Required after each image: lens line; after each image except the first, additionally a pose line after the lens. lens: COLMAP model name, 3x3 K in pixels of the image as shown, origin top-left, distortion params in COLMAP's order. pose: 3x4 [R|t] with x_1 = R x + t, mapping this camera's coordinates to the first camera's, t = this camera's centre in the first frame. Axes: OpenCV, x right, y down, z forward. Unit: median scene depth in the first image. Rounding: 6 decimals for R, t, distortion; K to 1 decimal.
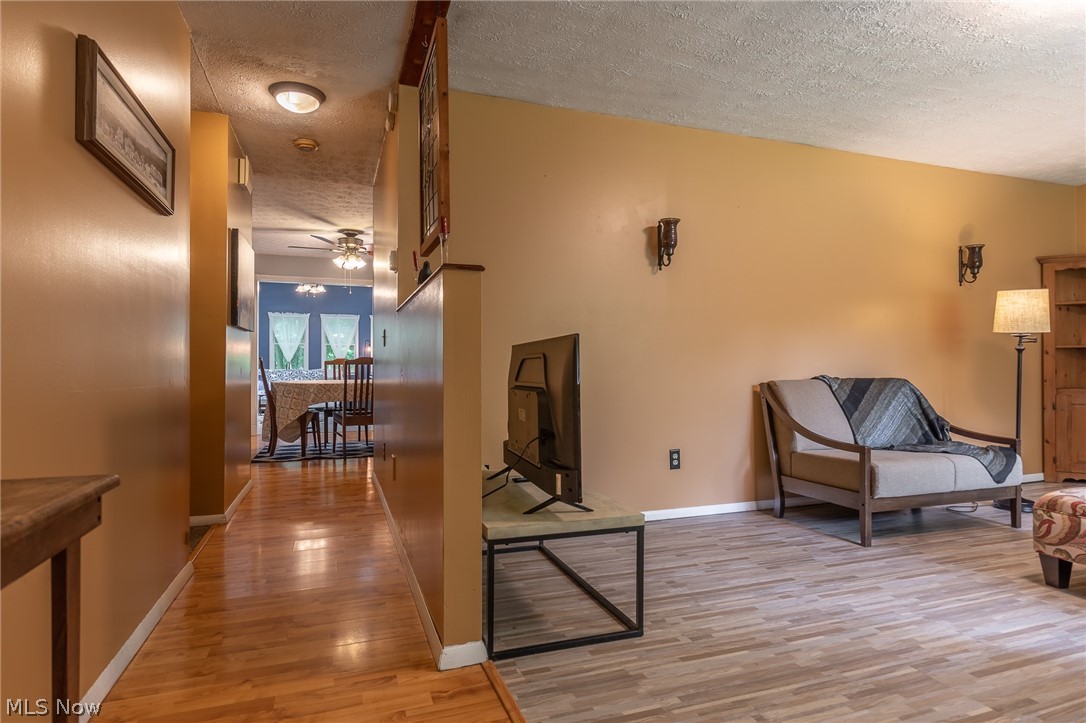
lens RADIAL K [[591.3, 0, 542.2], [0, 591.3, 355.4], [0, 0, 1]] dist [-0.000385, -0.000910]
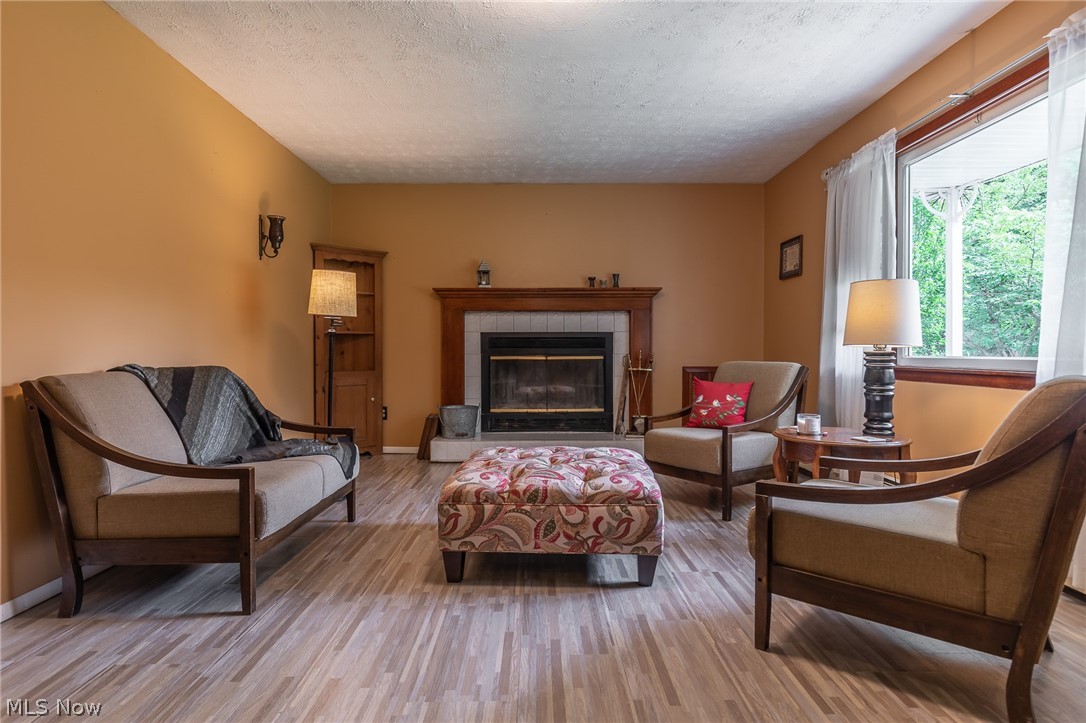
lens RADIAL K [[591.3, 0, 542.2], [0, 591.3, 355.4], [0, 0, 1]] dist [-0.000385, -0.000910]
pose [[0.326822, -0.008436, 0.945048, 0.012531], [-0.014242, 0.999803, 0.013850, 0.008666], [-0.944979, -0.017986, 0.326638, 0.389687]]
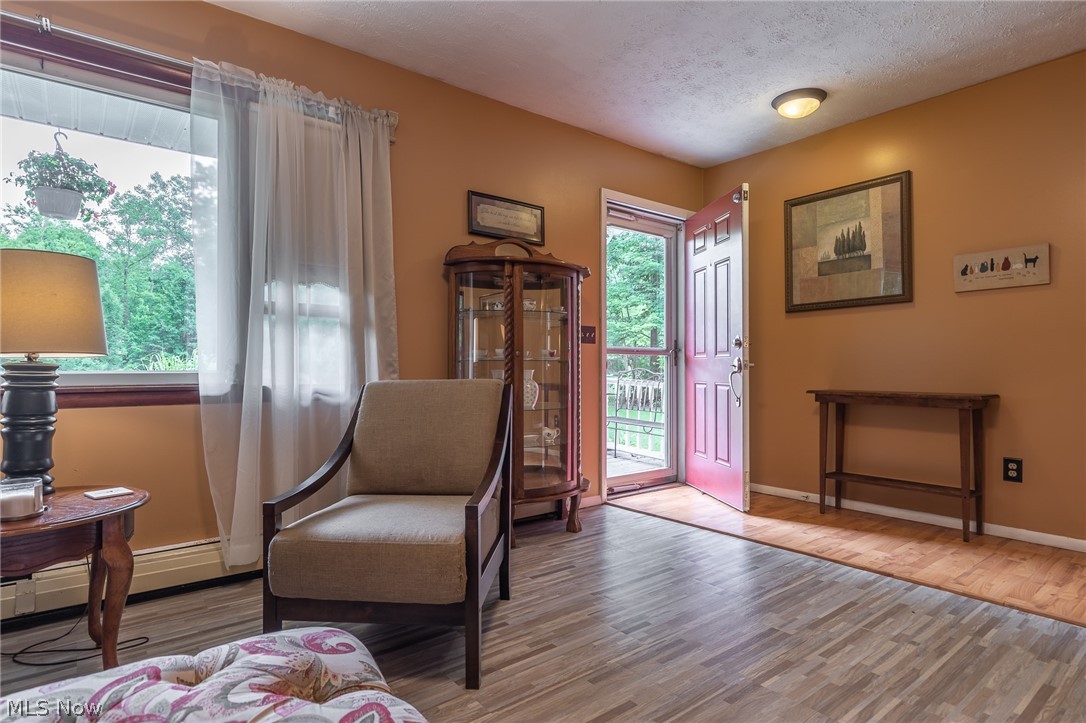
lens RADIAL K [[605.8, 0, 543.0], [0, 605.8, 361.5], [0, 0, 1]] dist [0.001718, -0.000067]
pose [[-0.940826, 0.000594, -0.338891, 0.668216], [0.006179, 0.999862, -0.015402, 0.016137], [0.338835, -0.016584, -0.940700, 0.847557]]
